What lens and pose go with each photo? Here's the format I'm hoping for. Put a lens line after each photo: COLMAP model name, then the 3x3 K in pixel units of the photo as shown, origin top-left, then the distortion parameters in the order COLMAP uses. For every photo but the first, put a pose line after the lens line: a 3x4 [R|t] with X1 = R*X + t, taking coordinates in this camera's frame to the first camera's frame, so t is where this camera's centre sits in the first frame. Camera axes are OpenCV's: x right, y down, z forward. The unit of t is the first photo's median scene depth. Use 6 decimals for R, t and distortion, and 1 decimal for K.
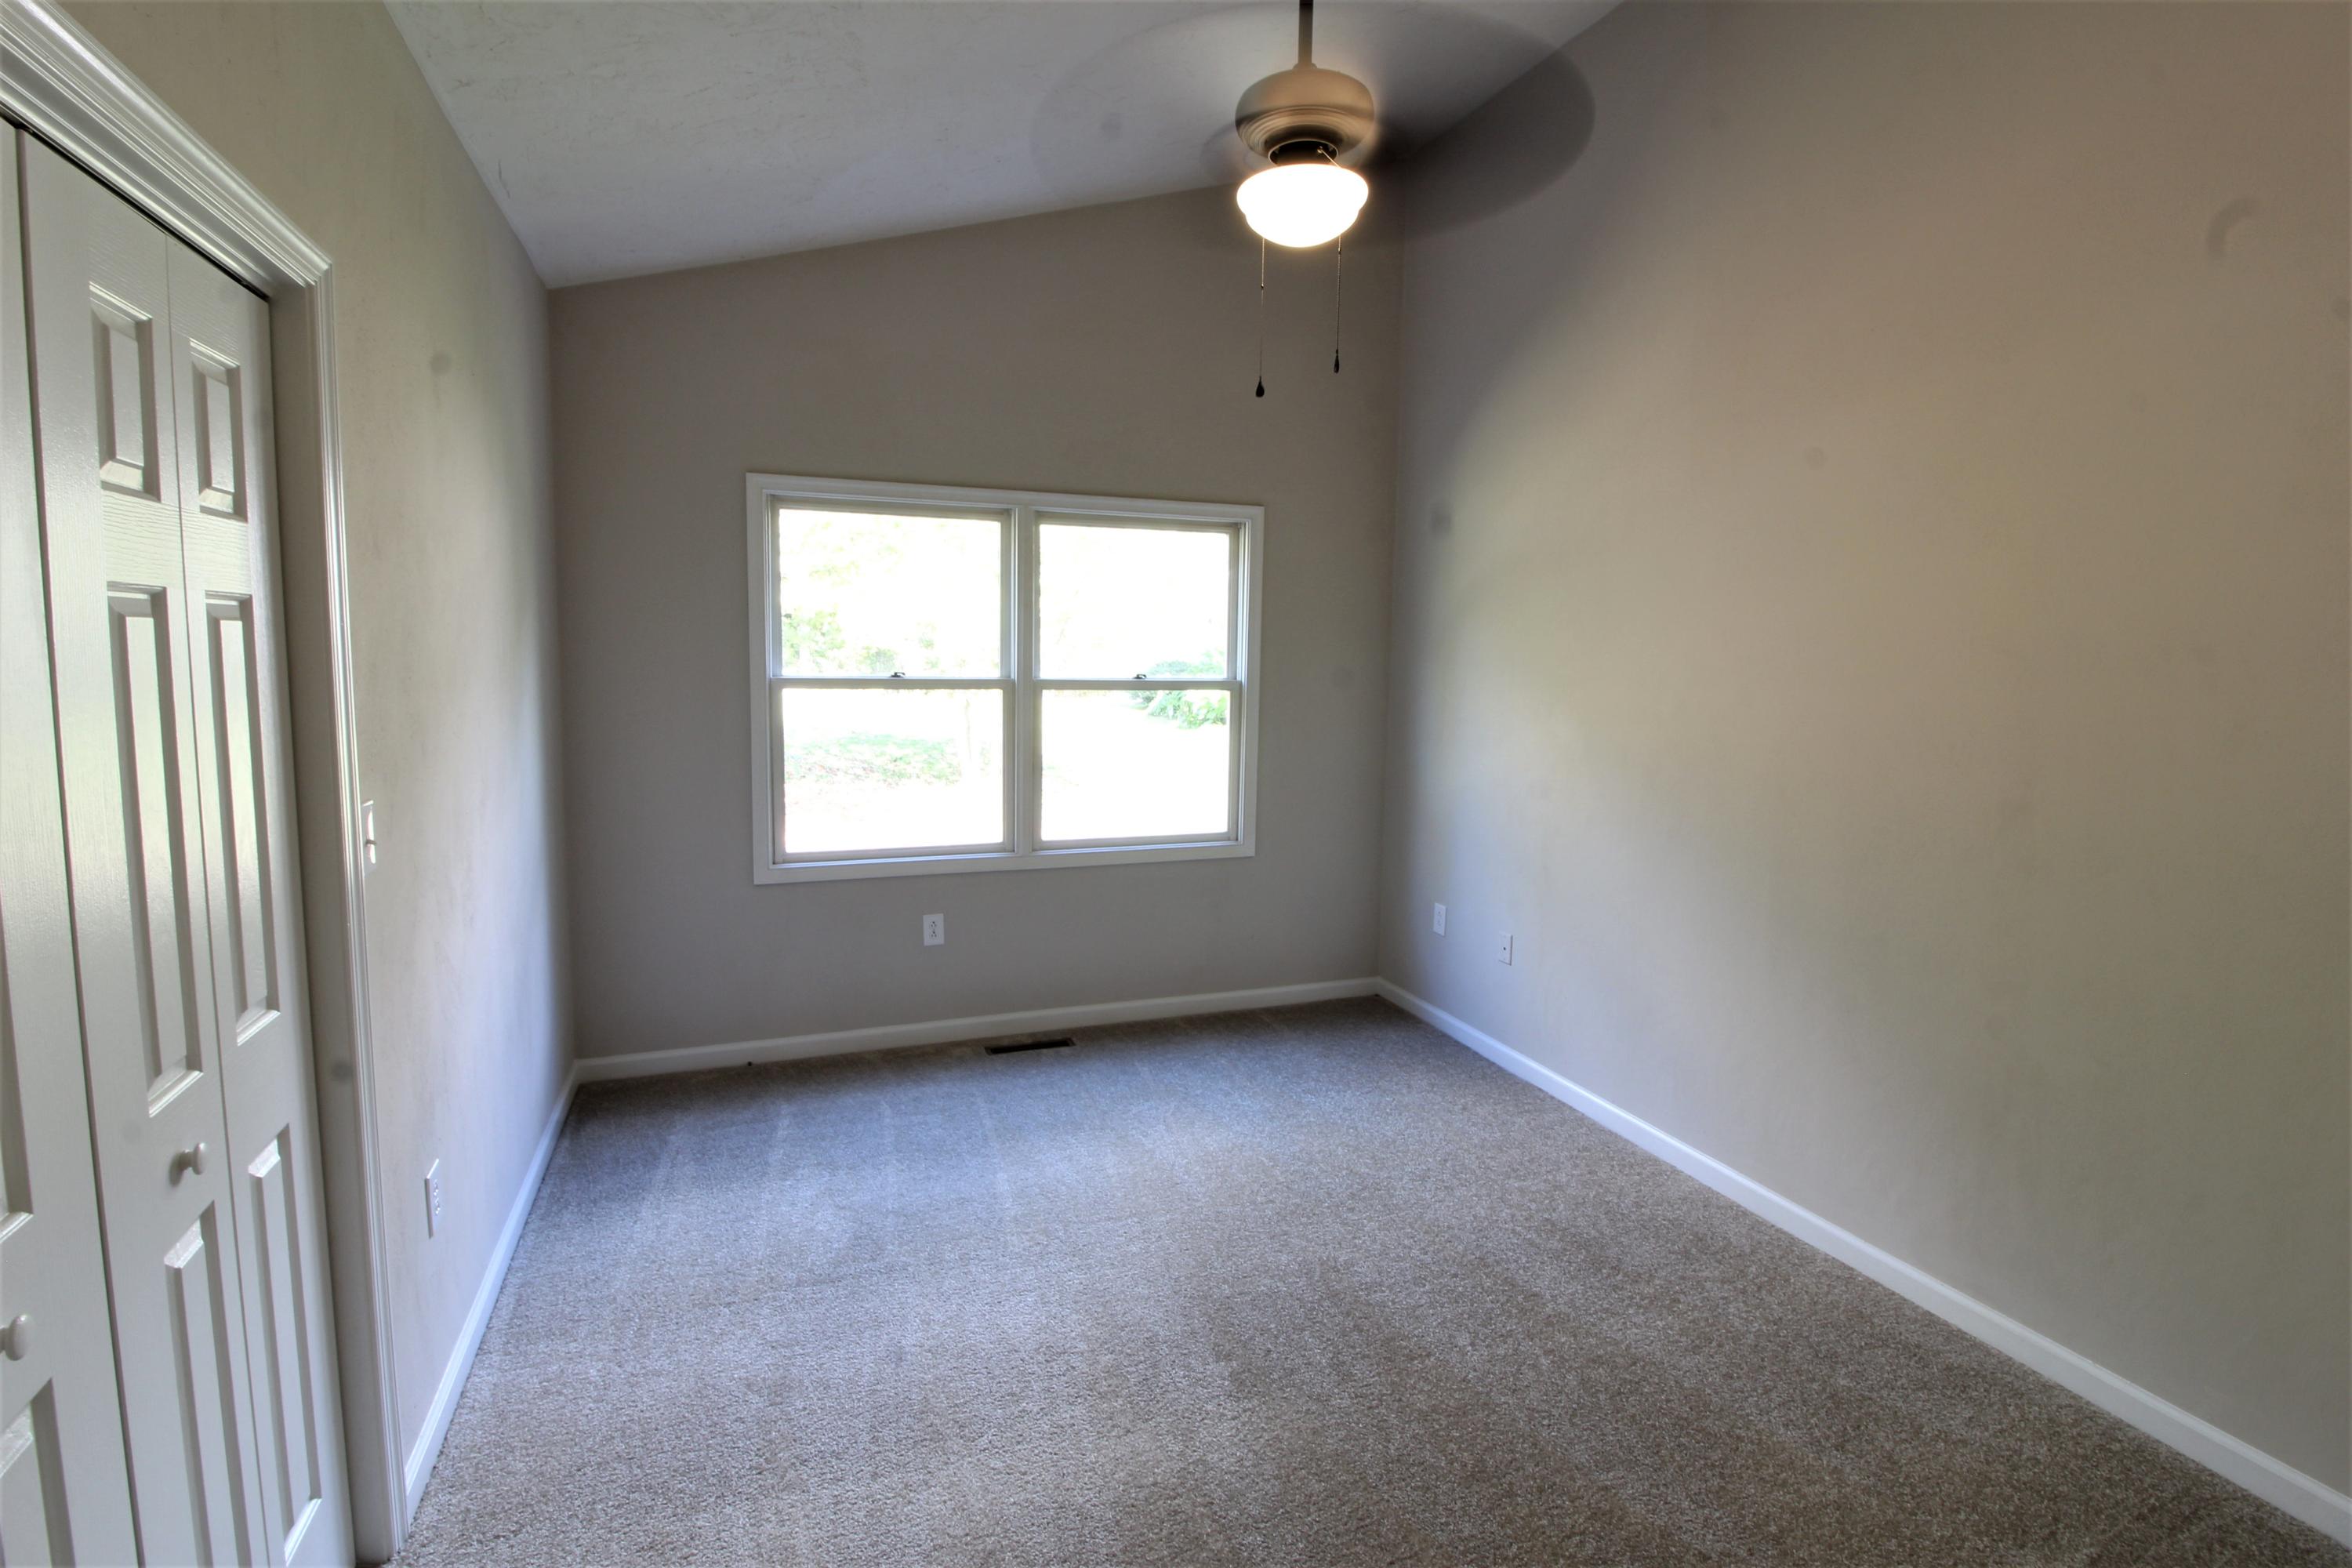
lens RADIAL K [[1087.9, 0, 1162.0], [0, 1087.9, 753.6], [0, 0, 1]] dist [-0.000187, -0.012214]
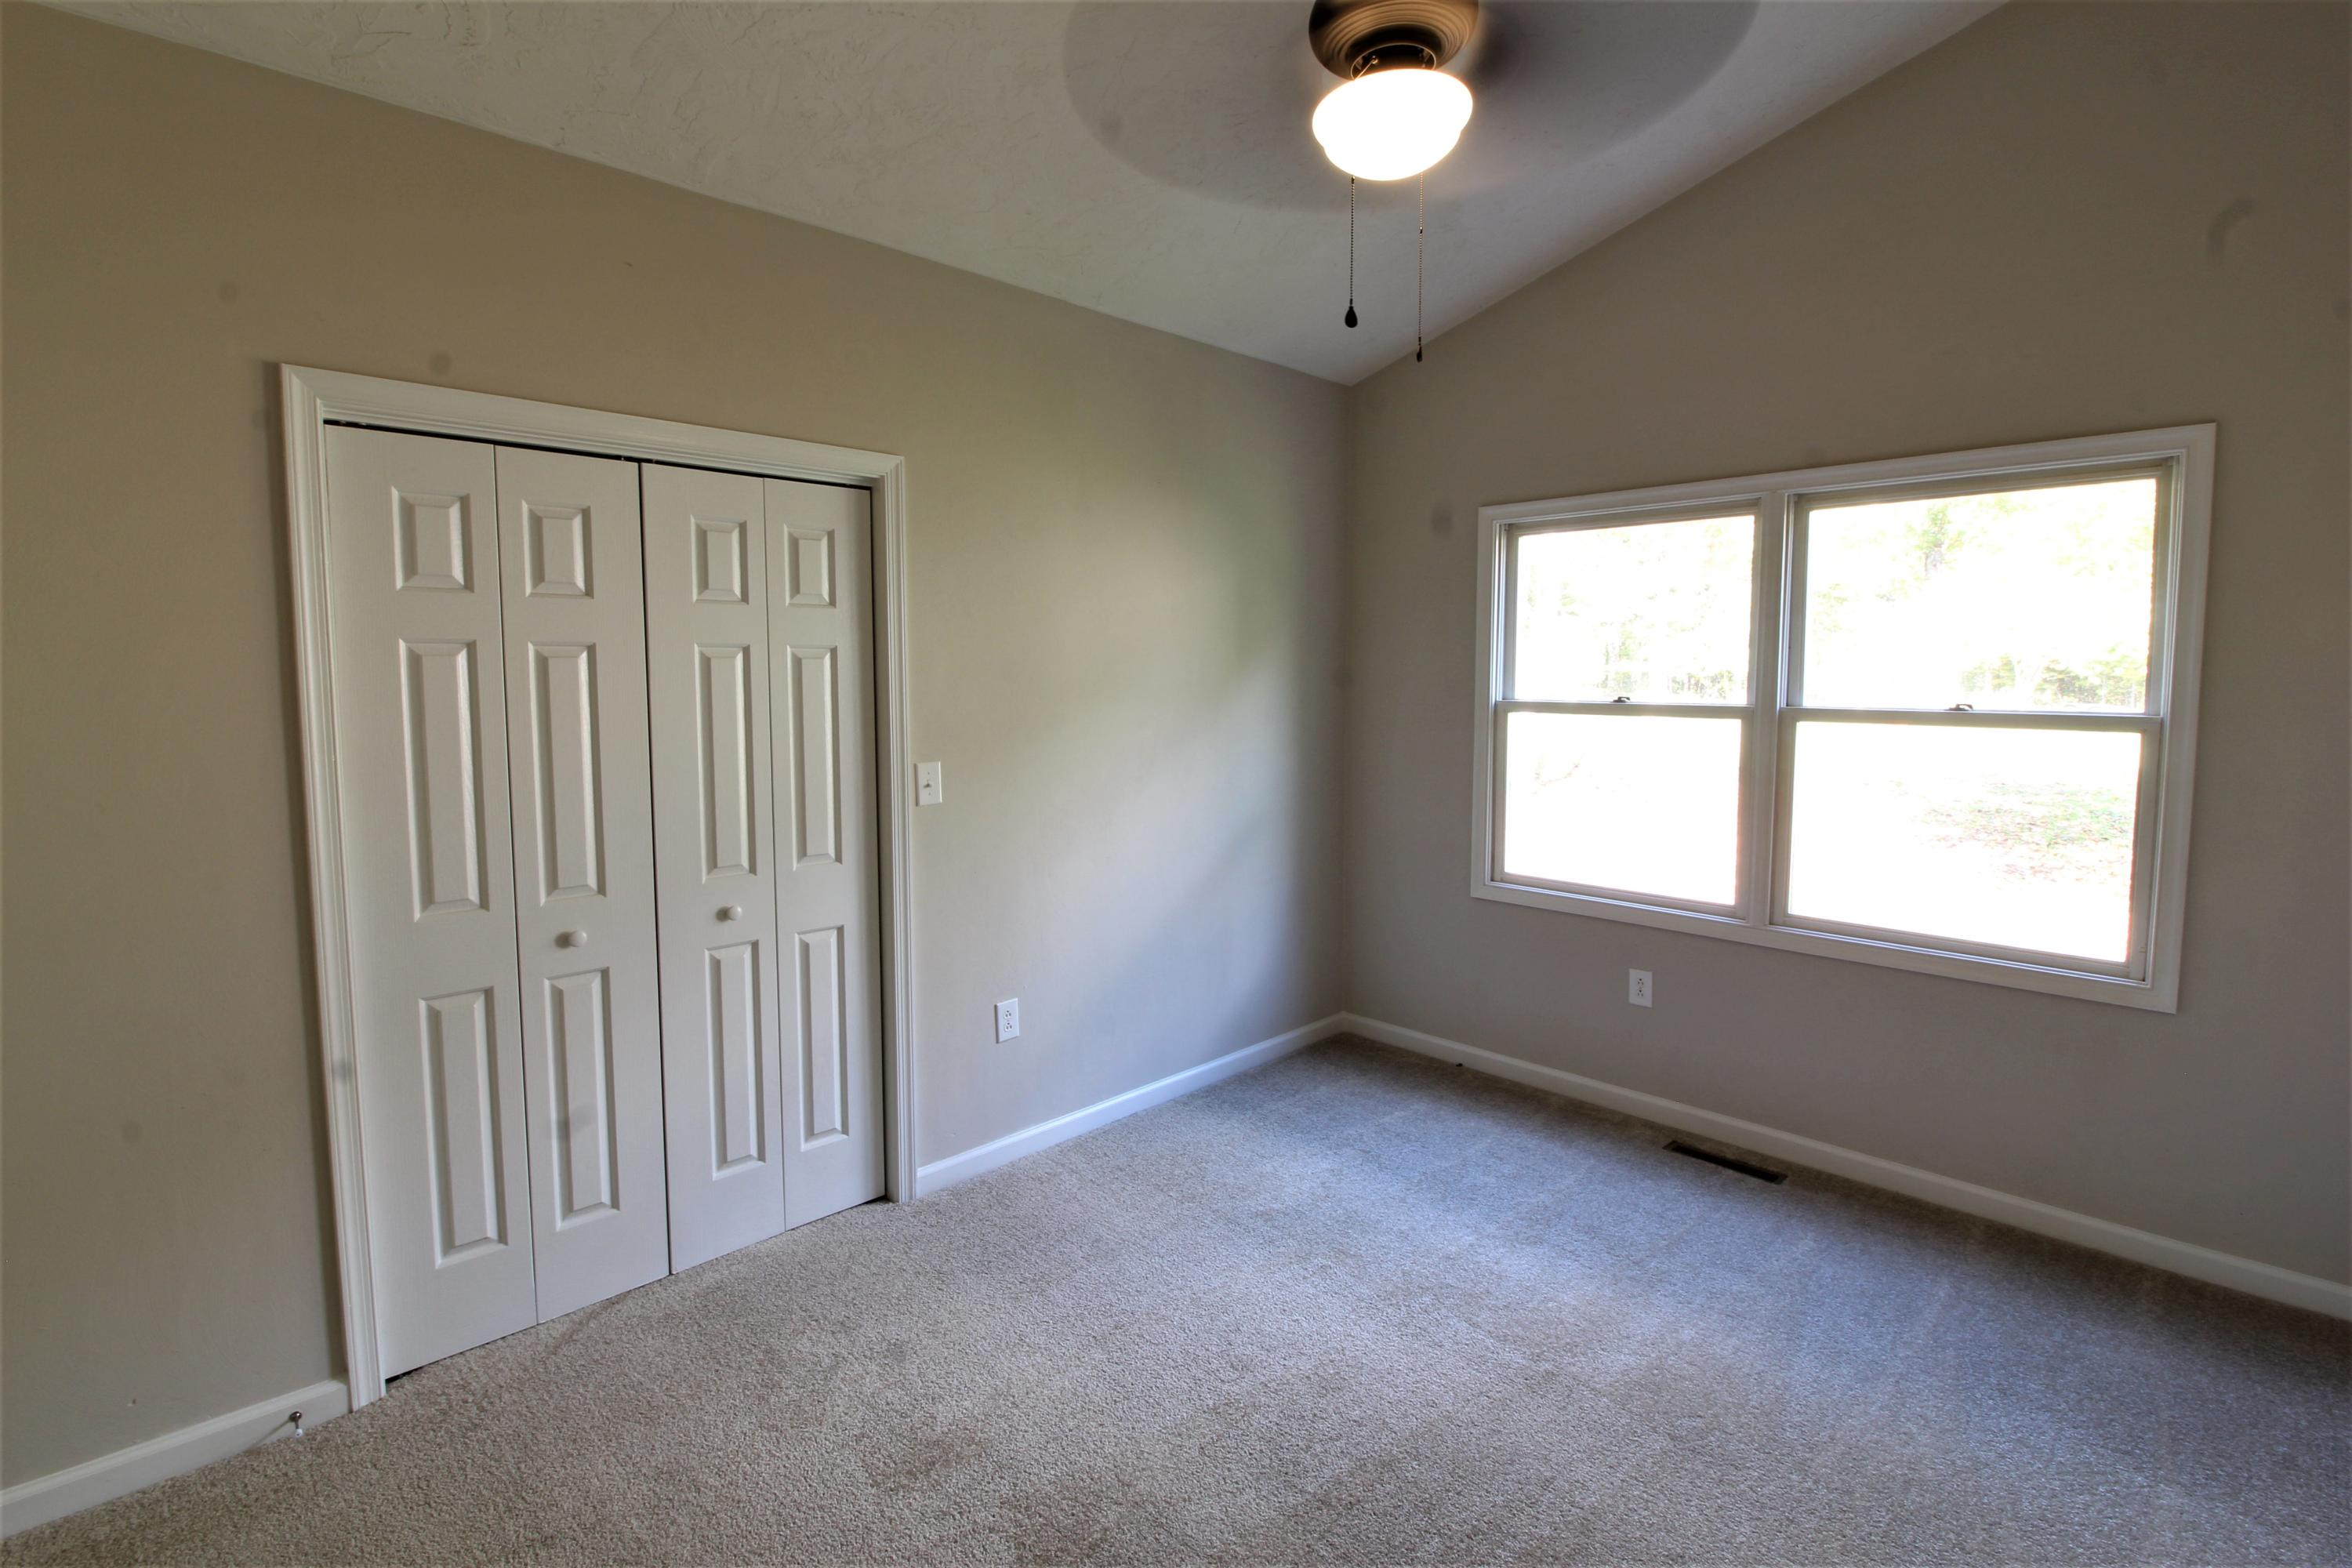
lens RADIAL K [[1087.9, 0, 1162.0], [0, 1087.9, 753.6], [0, 0, 1]] dist [-0.000187, -0.012214]
pose [[0.400284, 0.056043, -0.914676, 0.433930], [-0.082020, 0.996313, 0.025151, -0.018339], [0.912713, 0.064954, 0.403405, 0.276651]]
